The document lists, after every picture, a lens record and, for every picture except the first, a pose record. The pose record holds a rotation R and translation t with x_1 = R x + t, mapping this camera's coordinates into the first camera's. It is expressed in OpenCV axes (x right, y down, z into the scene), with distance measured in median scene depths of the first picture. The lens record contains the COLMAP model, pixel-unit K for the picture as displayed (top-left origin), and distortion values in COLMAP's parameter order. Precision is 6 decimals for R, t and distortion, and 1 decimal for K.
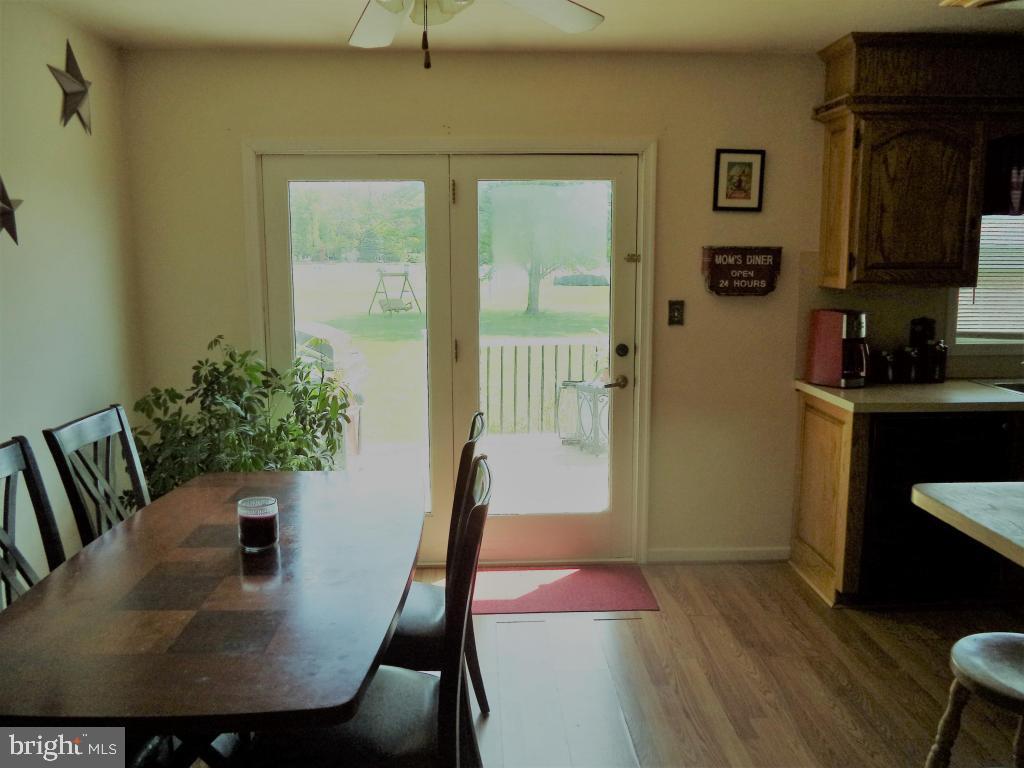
lens RADIAL K [[828.5, 0, 512.9], [0, 828.5, 381.7], [0, 0, 1]] dist [-0.023484, -0.010141]
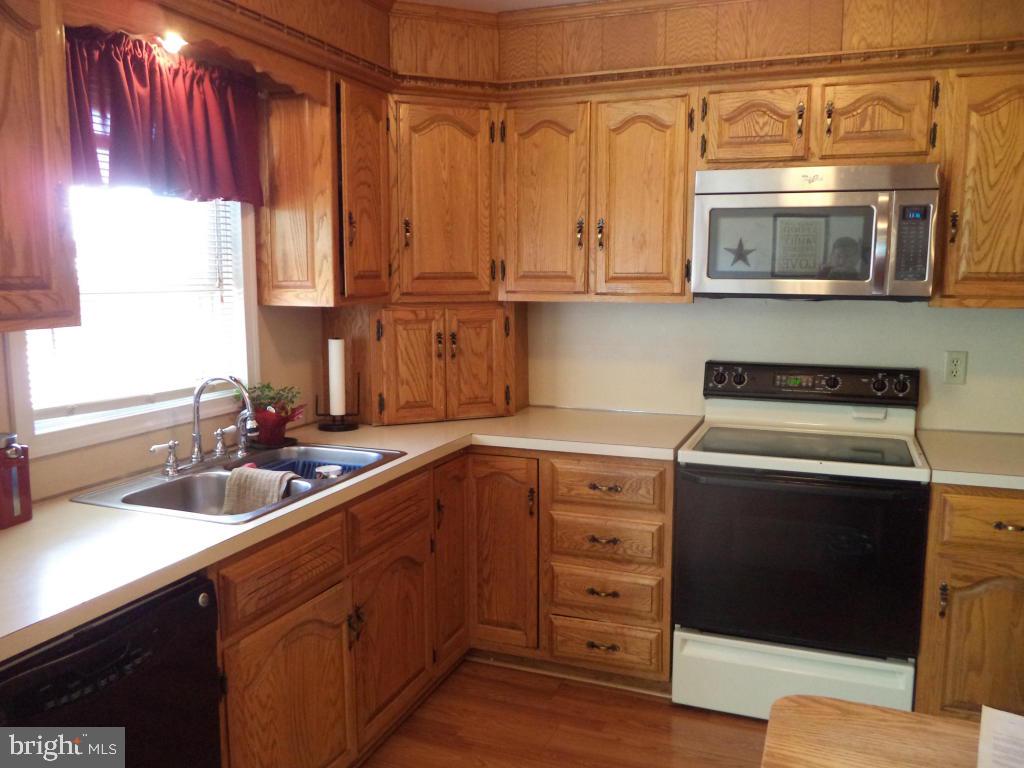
lens RADIAL K [[828.5, 0, 512.5], [0, 828.5, 384.9], [0, 0, 1]] dist [-0.023484, -0.010141]
pose [[0.412095, -0.116673, 0.903640, 0.206380], [0.133815, 0.988763, 0.066639, -0.073400], [-0.901261, 0.093459, 0.423077, 0.526291]]
